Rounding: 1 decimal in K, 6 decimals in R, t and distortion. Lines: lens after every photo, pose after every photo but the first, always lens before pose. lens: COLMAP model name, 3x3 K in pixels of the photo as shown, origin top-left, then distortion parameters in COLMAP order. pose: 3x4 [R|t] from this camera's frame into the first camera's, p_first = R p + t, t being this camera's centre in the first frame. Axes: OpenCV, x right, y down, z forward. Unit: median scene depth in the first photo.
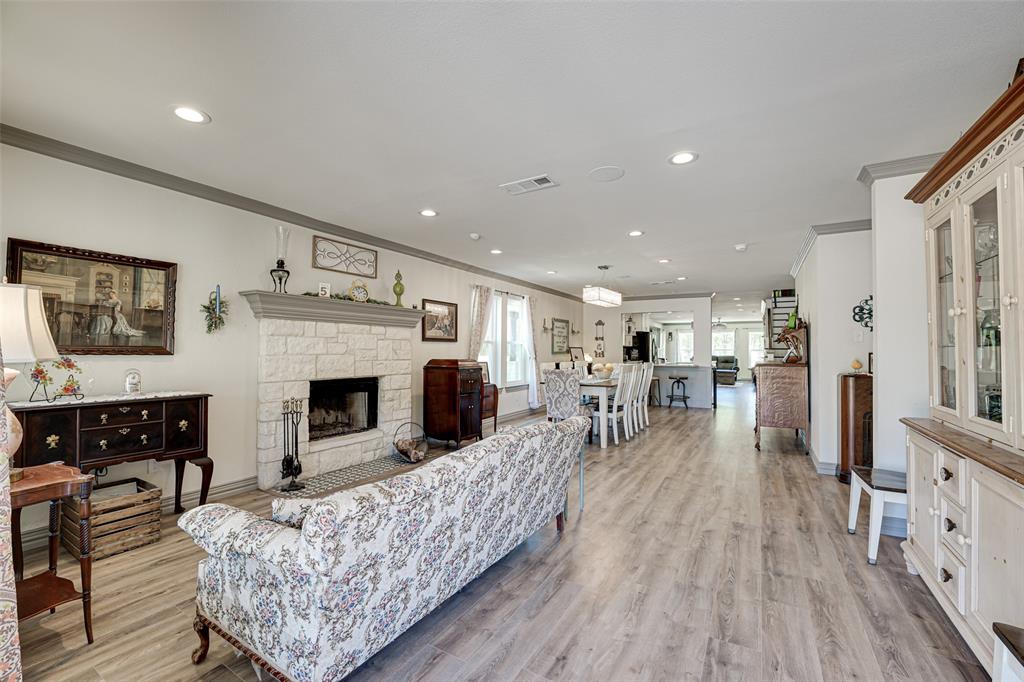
lens RADIAL K [[418.4, 0, 515.5], [0, 418.4, 342.4], [0, 0, 1]] dist [-0.030315, 0.004475]
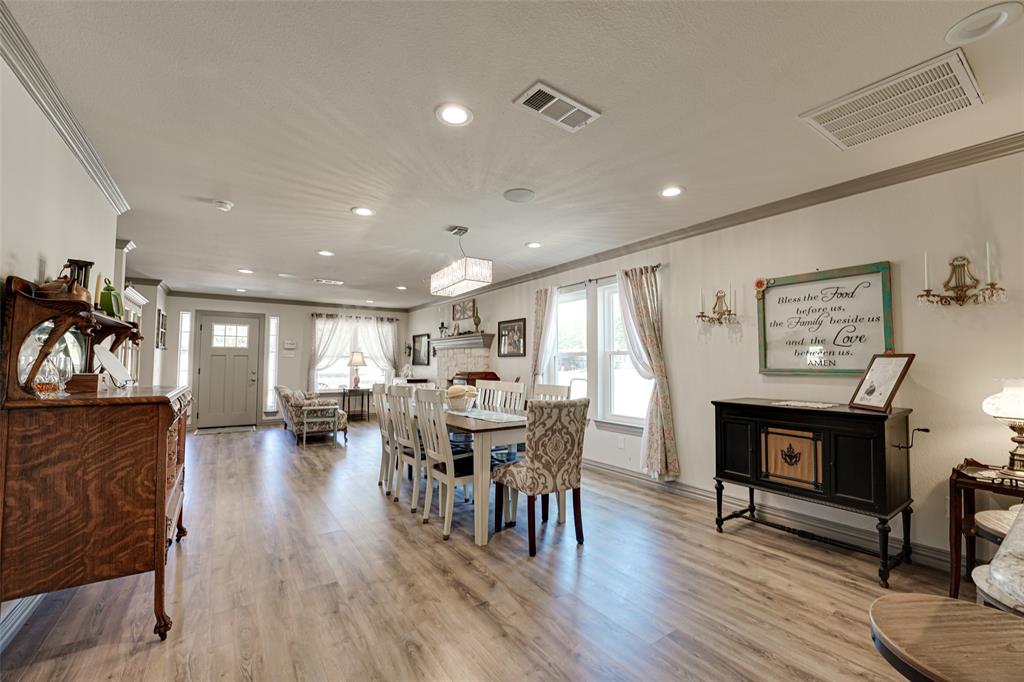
lens RADIAL K [[418.4, 0, 515.5], [0, 418.4, 342.4], [0, 0, 1]] dist [-0.030315, 0.004475]
pose [[-0.419879, -0.050459, -0.906176, 0.508570], [0.013807, 0.997983, -0.061969, 0.018085], [0.907475, -0.038531, -0.418335, 0.923324]]
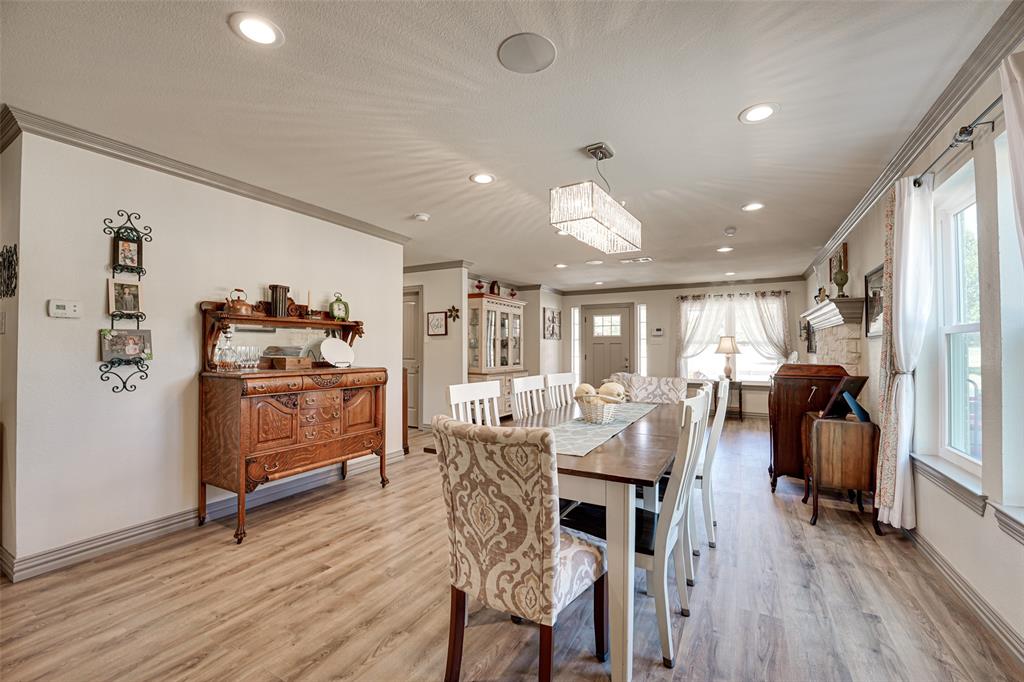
lens RADIAL K [[418.4, 0, 515.5], [0, 418.4, 342.4], [0, 0, 1]] dist [-0.030315, 0.004475]
pose [[-0.999707, -0.005446, -0.023569, 0.209687], [-0.004570, 0.999303, -0.037050, 0.017642], [0.023755, -0.036932, -0.999035, 0.974896]]
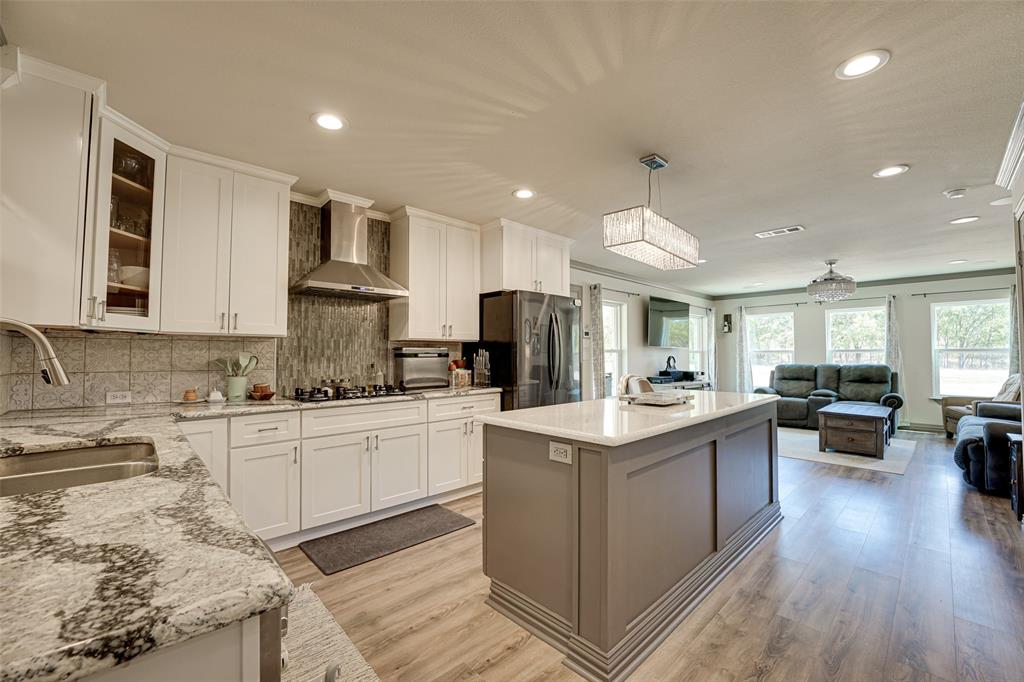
lens RADIAL K [[418.4, 0, 515.5], [0, 418.4, 342.4], [0, 0, 1]] dist [-0.030315, 0.004475]
pose [[0.961613, -0.014308, -0.274036, 0.557631], [0.011649, 0.999868, -0.011329, 0.020249], [0.274162, 0.007701, 0.961653, 1.004021]]
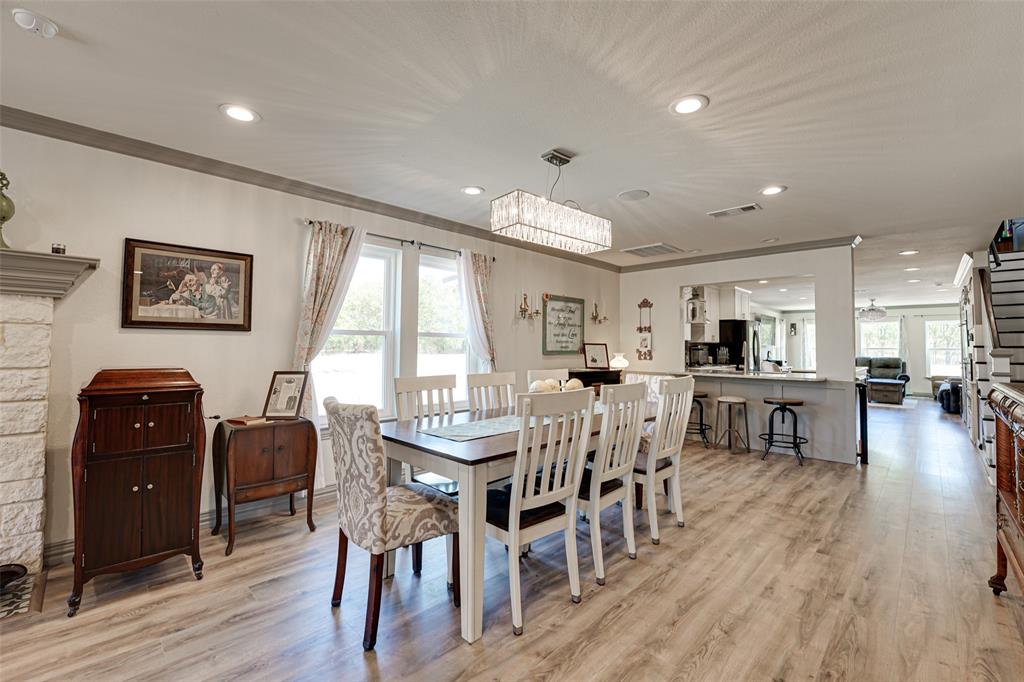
lens RADIAL K [[430.5, 0, 522.9], [0, 430.5, 330.3], [0, 0, 1]] dist [-0.014439, -0.000136]
pose [[0.972807, -0.004514, -0.231571, 0.192953], [-0.000331, 0.999782, -0.020878, 0.005820], [0.231615, 0.020387, 0.972594, 0.386557]]
